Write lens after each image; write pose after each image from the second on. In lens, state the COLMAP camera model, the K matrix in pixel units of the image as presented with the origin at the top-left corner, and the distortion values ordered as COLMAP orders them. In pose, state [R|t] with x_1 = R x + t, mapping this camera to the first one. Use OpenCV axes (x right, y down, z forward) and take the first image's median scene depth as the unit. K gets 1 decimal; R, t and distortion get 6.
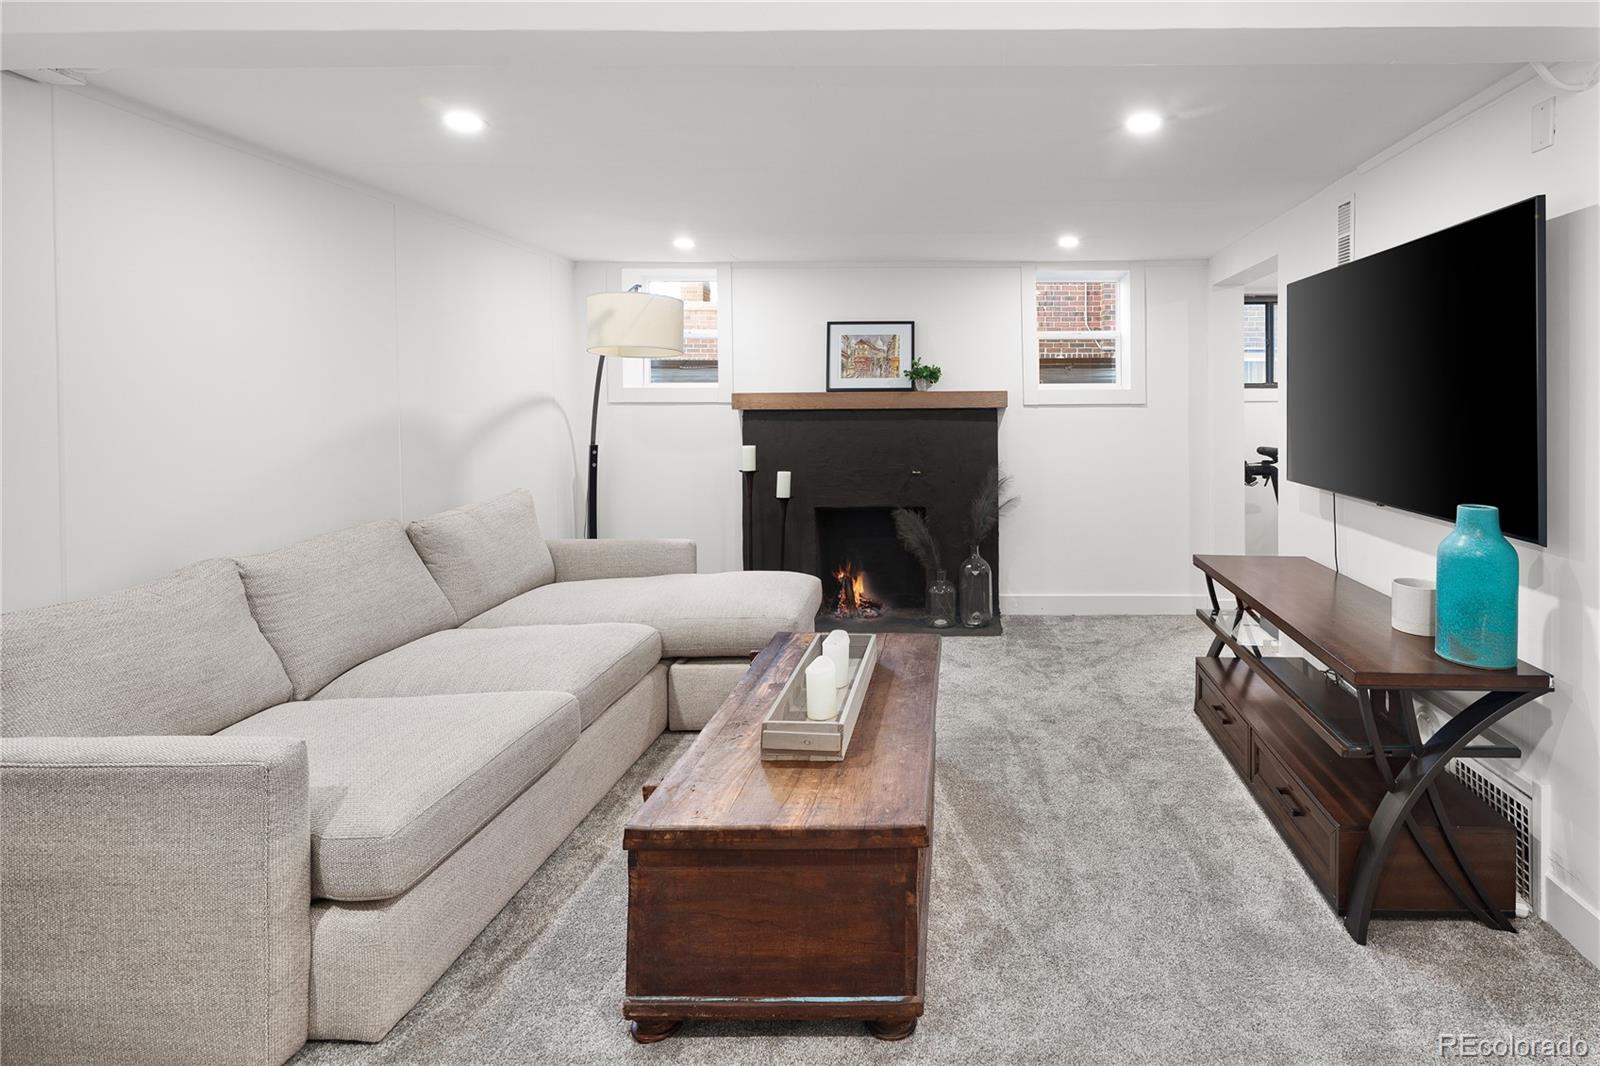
lens RADIAL K [[843.5, 0, 802.3], [0, 843.5, 438.8], [0, 0, 1]] dist [0.012783, -0.014705]
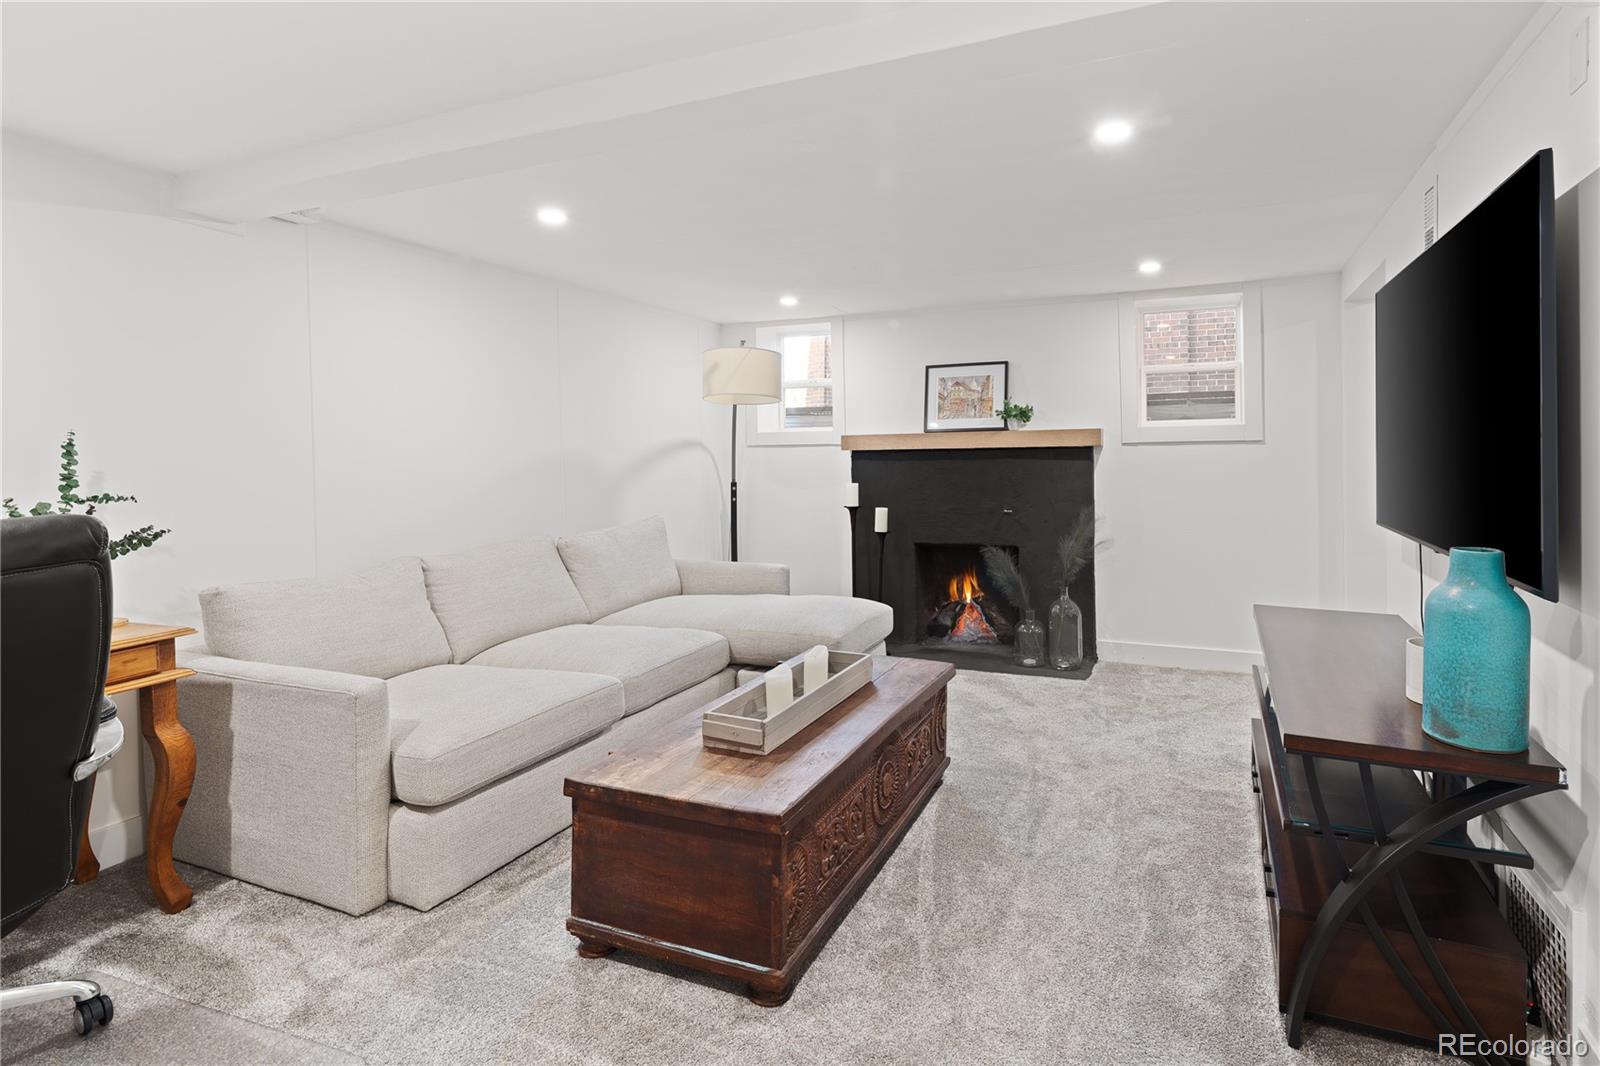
lens RADIAL K [[791.5, 0, 800.0], [0, 791.5, 499.0], [0, 0, 1]] dist [0.012939, -0.013307]
pose [[0.924990, 0.016950, -0.379613, 0.326939], [-0.013272, 0.999836, 0.012305, 0.020696], [0.379759, -0.006343, 0.925064, 0.037446]]
